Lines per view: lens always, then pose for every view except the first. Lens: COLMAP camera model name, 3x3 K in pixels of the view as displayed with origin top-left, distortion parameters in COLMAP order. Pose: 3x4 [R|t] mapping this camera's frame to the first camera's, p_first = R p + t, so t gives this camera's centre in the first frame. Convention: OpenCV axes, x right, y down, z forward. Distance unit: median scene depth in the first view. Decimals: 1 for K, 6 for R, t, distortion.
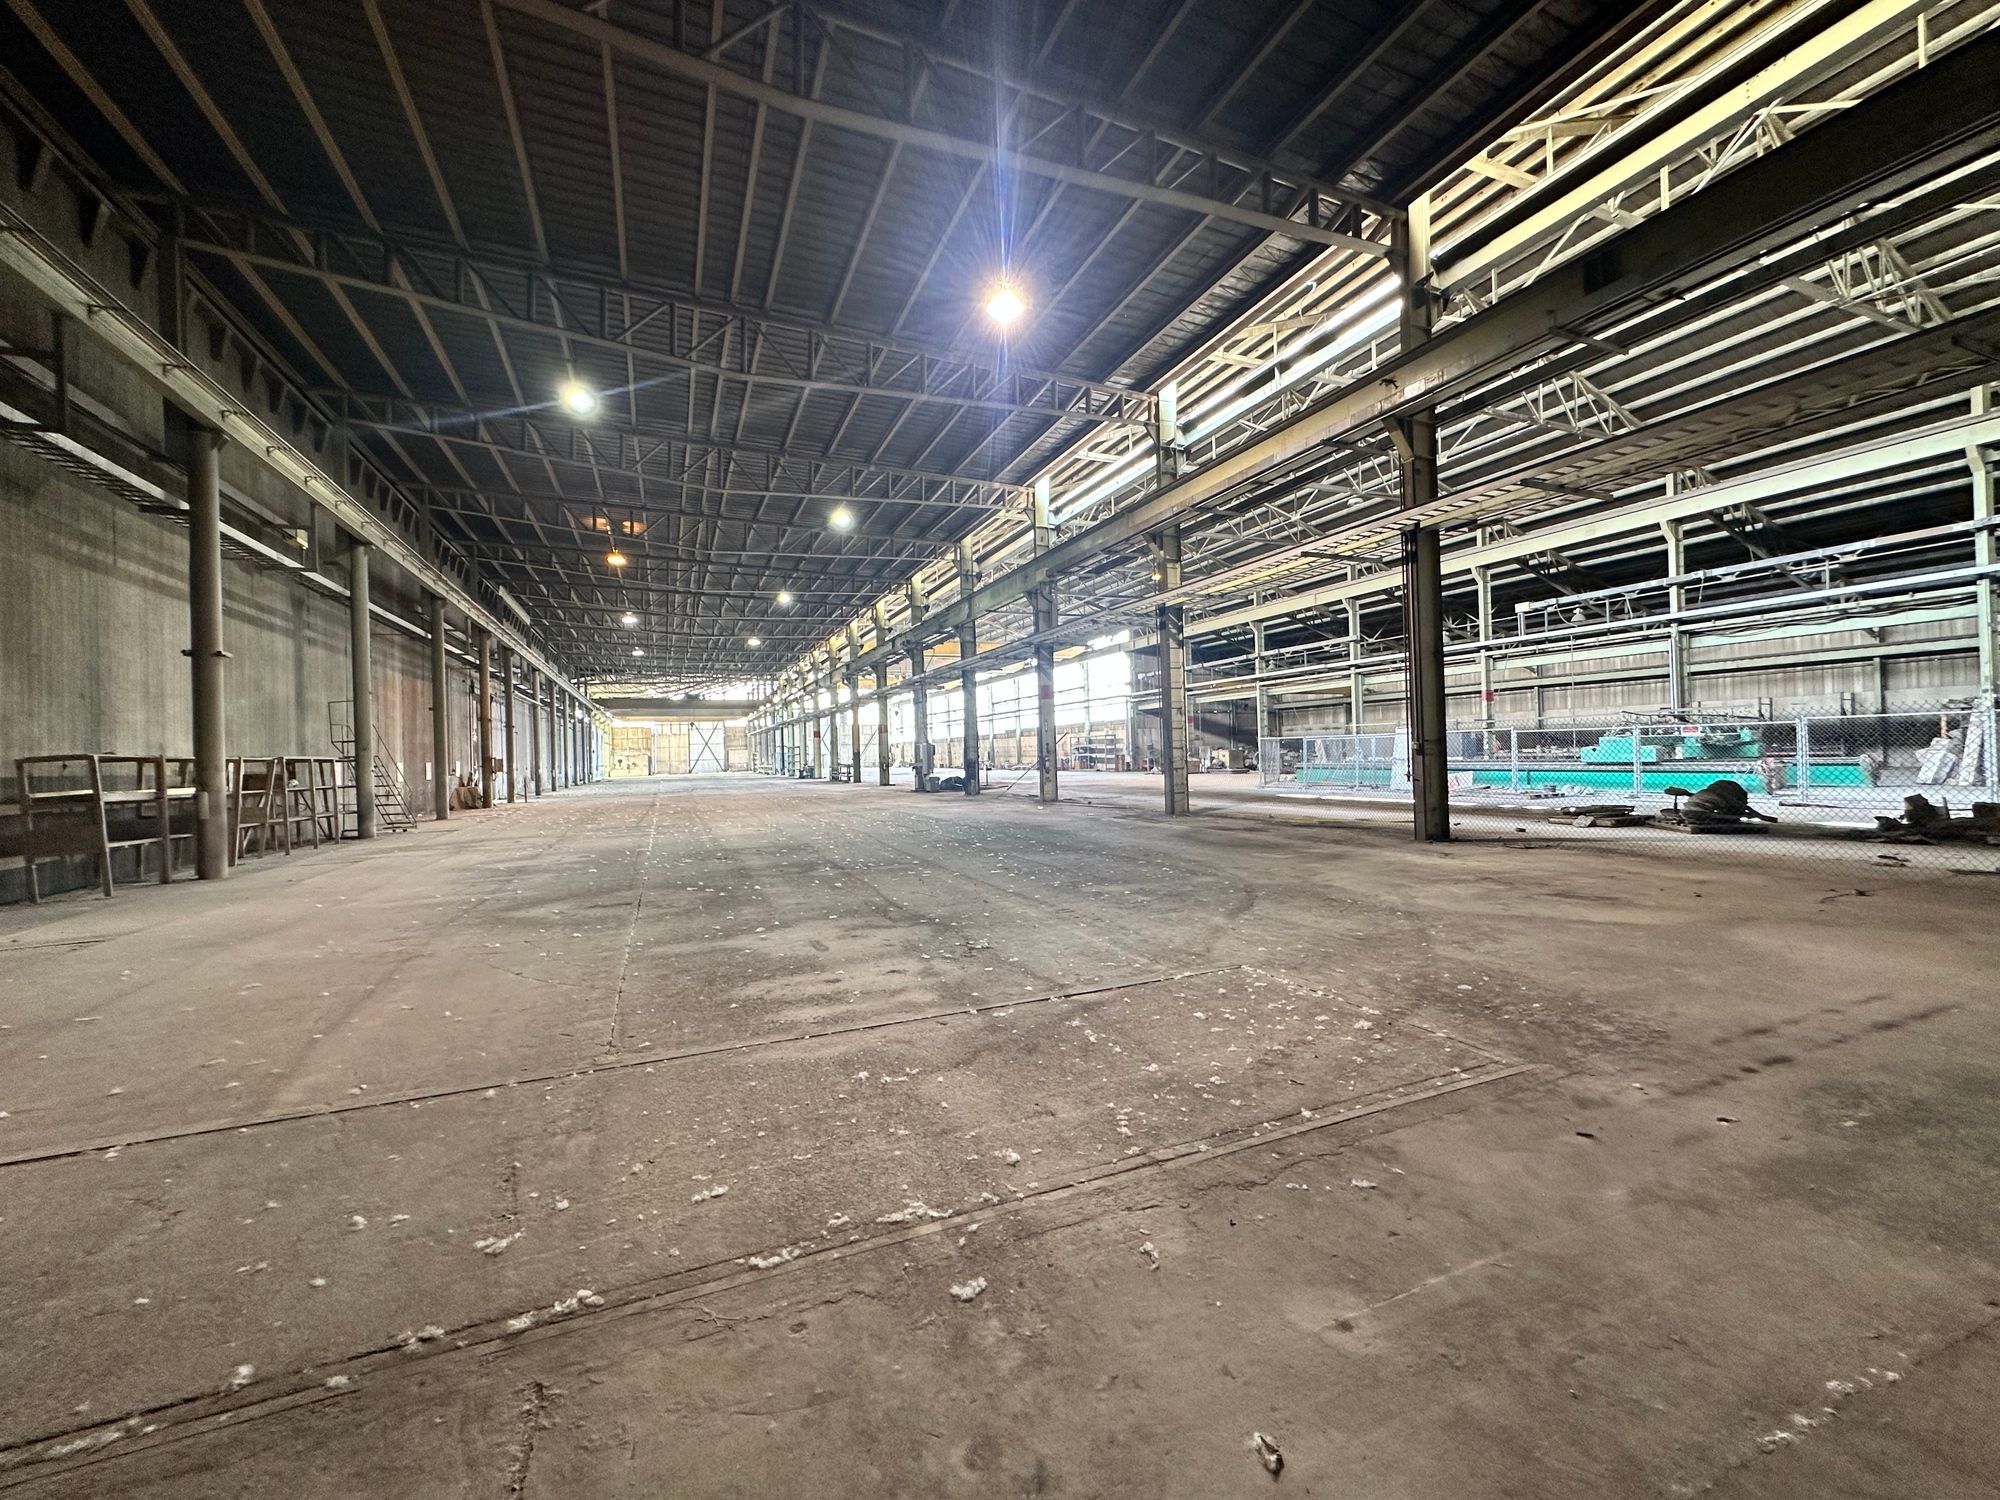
lens RADIAL K [[793.3, 0, 990.7], [0, 793.3, 751.5], [0, 0, 1]] dist [-0.002749, 0.000499]
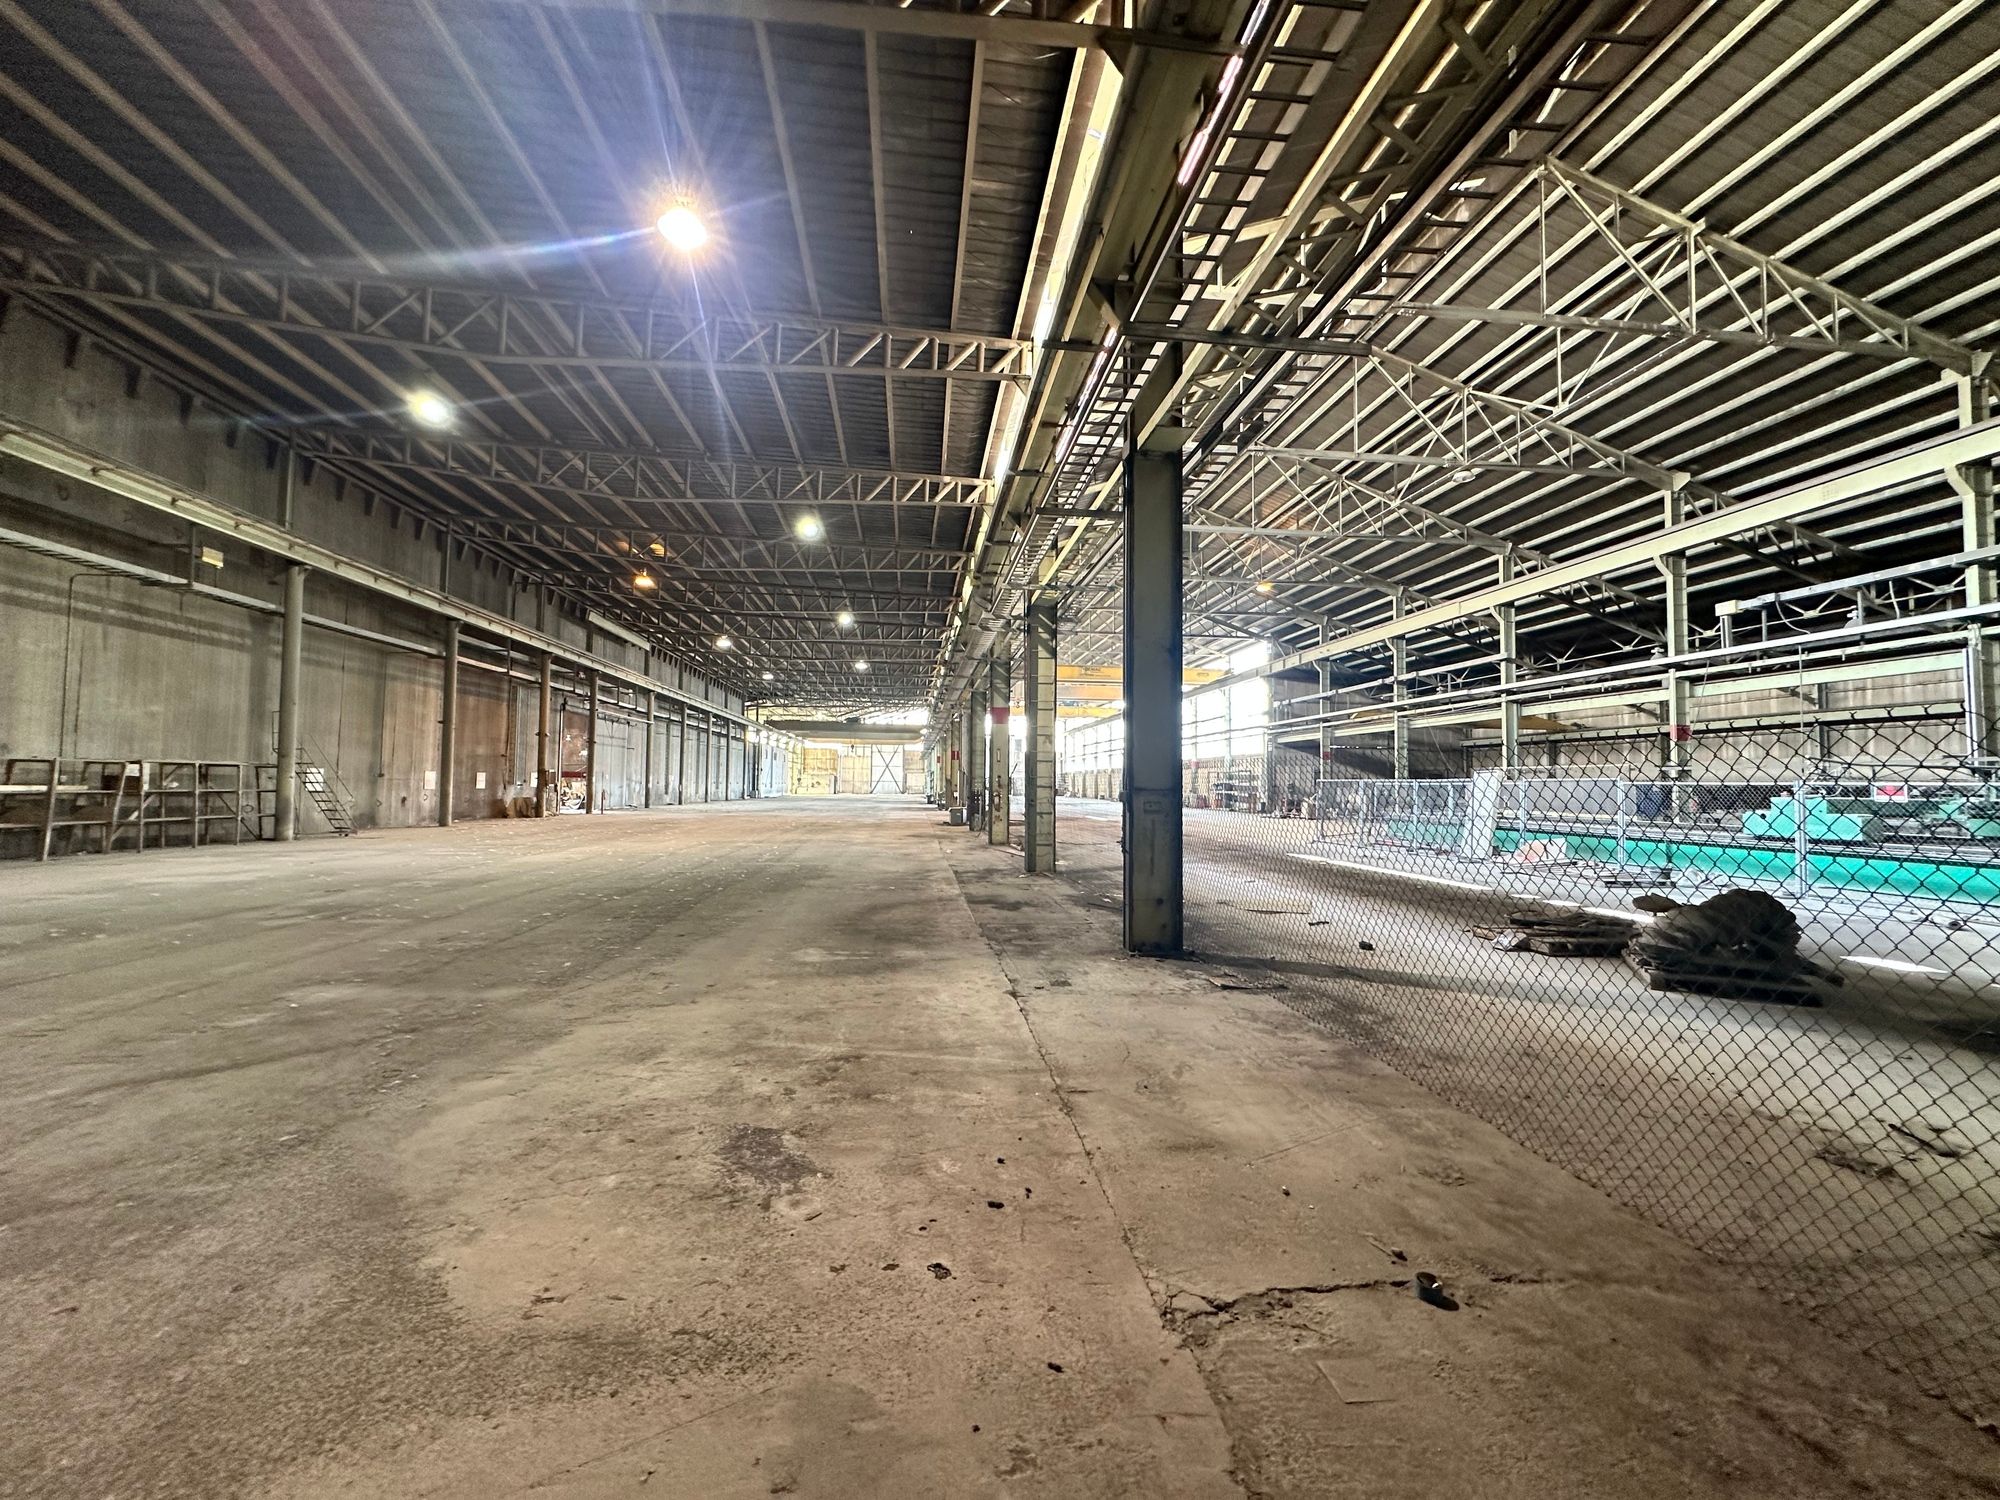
lens RADIAL K [[793.3, 0, 991.7], [0, 793.3, 749.7], [0, 0, 1]] dist [-0.002749, 0.000499]
pose [[0.959501, 0.027570, -0.280354, 0.195131], [-0.038427, 0.998706, -0.033303, -0.005961], [0.279073, 0.042728, 0.959319, 0.118200]]
